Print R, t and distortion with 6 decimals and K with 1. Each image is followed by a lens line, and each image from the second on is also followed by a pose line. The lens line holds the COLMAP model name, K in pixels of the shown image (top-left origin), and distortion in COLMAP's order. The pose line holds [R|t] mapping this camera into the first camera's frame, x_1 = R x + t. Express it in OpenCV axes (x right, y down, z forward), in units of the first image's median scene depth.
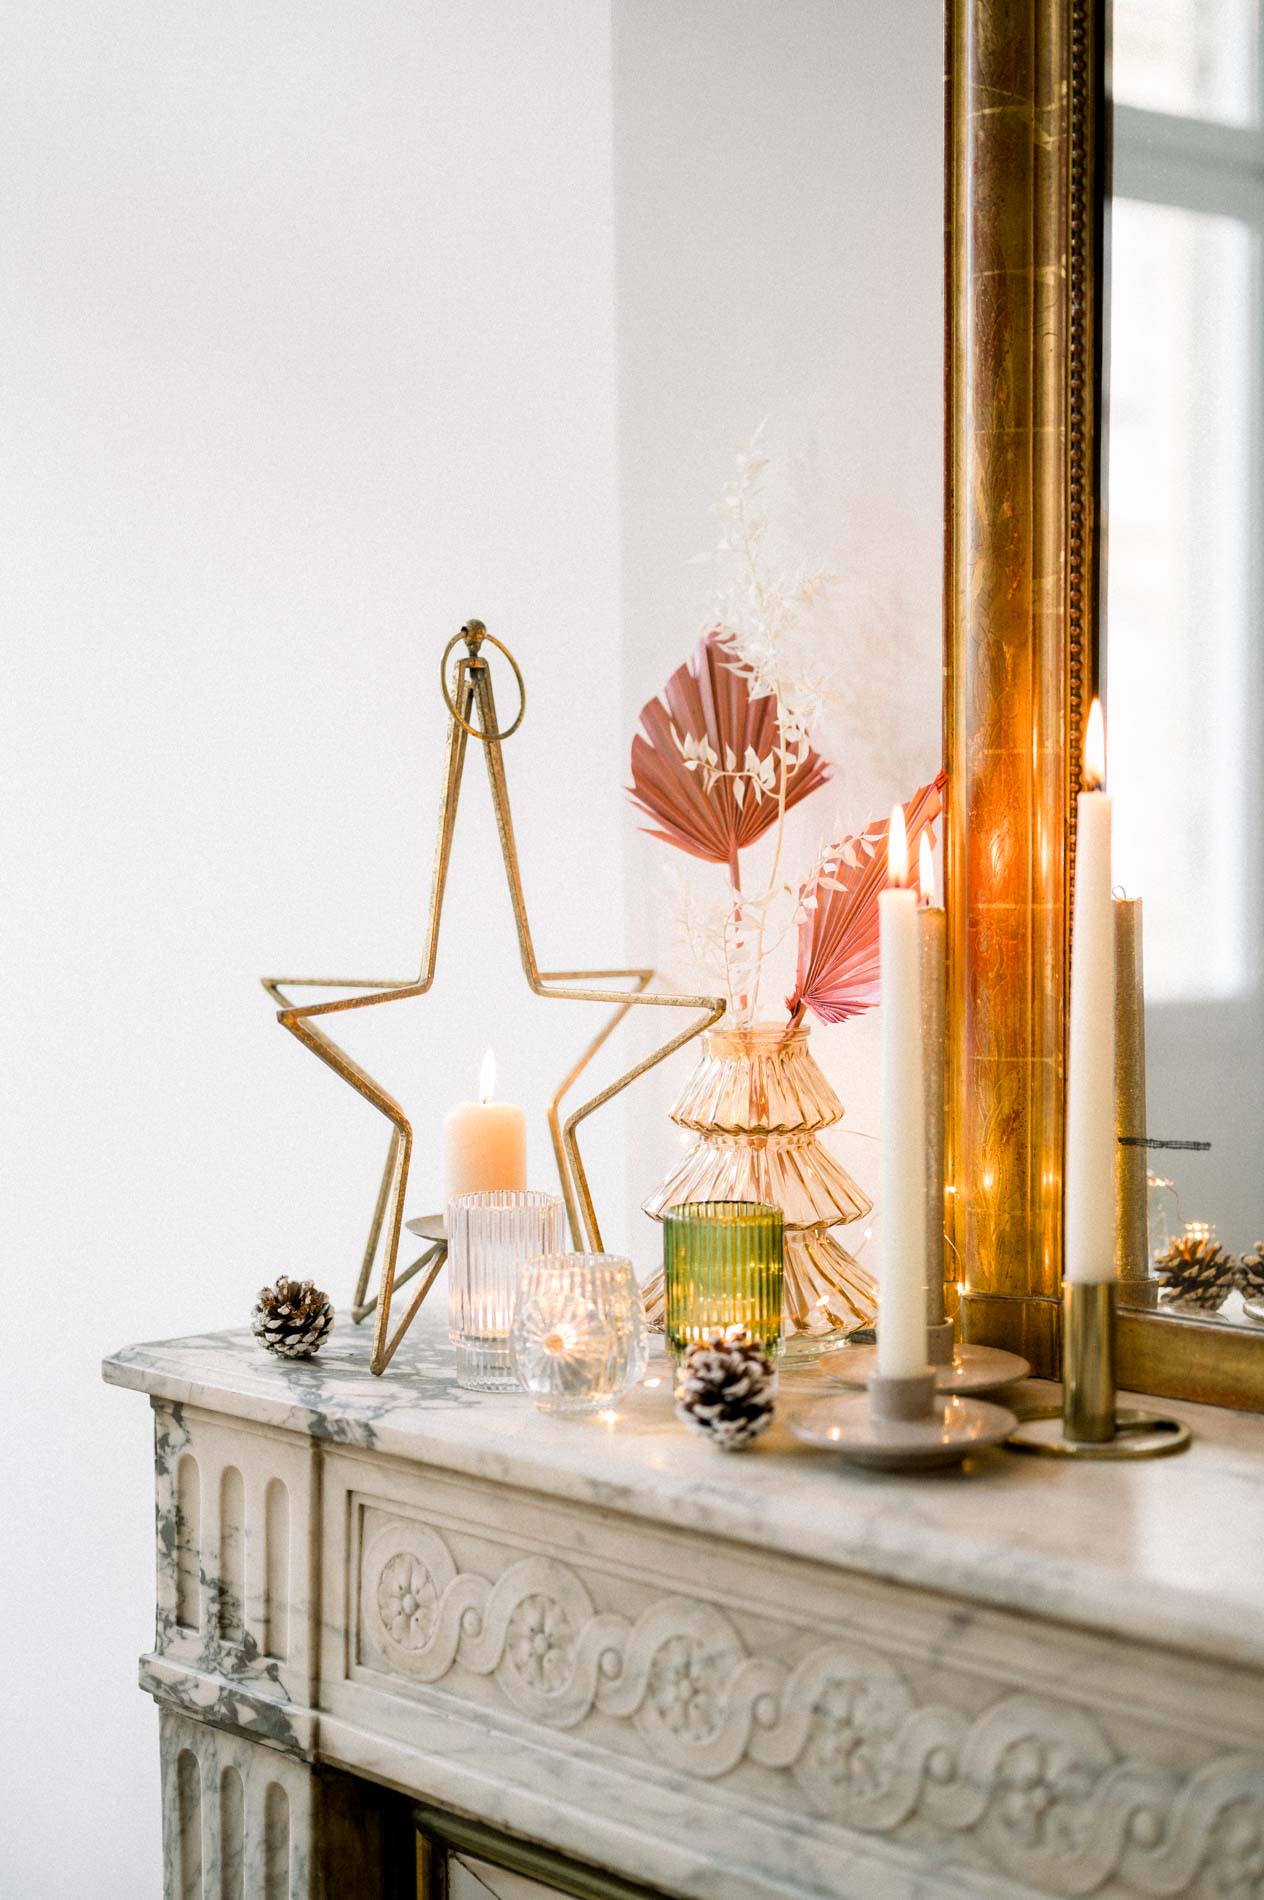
lens RADIAL K [[2721.9, 0, 632.0], [0, 2721.9, 950.0], [0, 0, 1]] dist [0.019748, -0.010083]
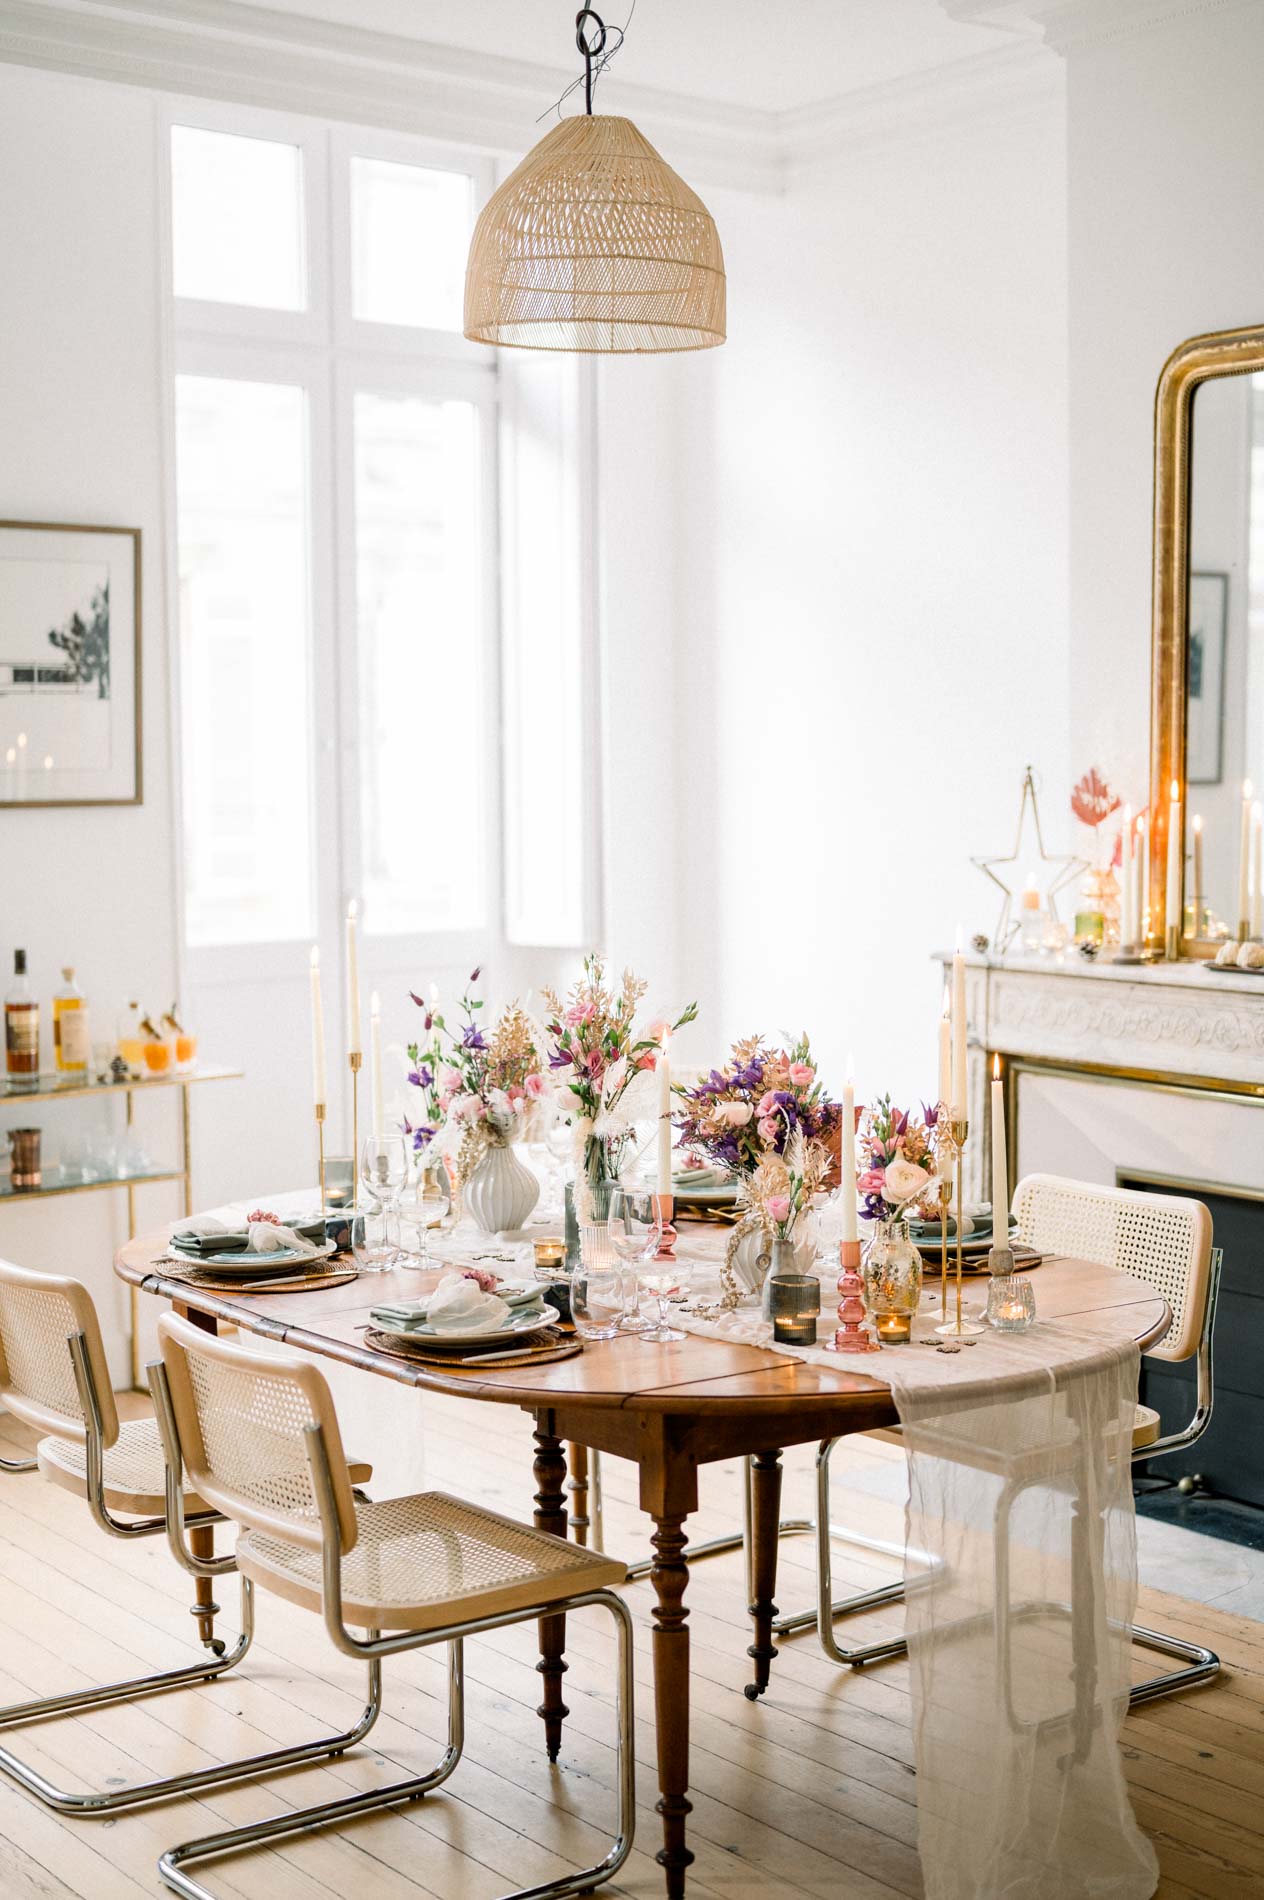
lens RADIAL K [[2721.9, 0, 632.0], [0, 2721.9, 950.0], [0, 0, 1]] dist [0.019748, -0.010083]
pose [[0.982824, 0.014456, -0.183978, 0.107223], [-0.009988, 0.999633, 0.025191, 0.052896], [0.184274, -0.022921, 0.982608, -3.032035]]
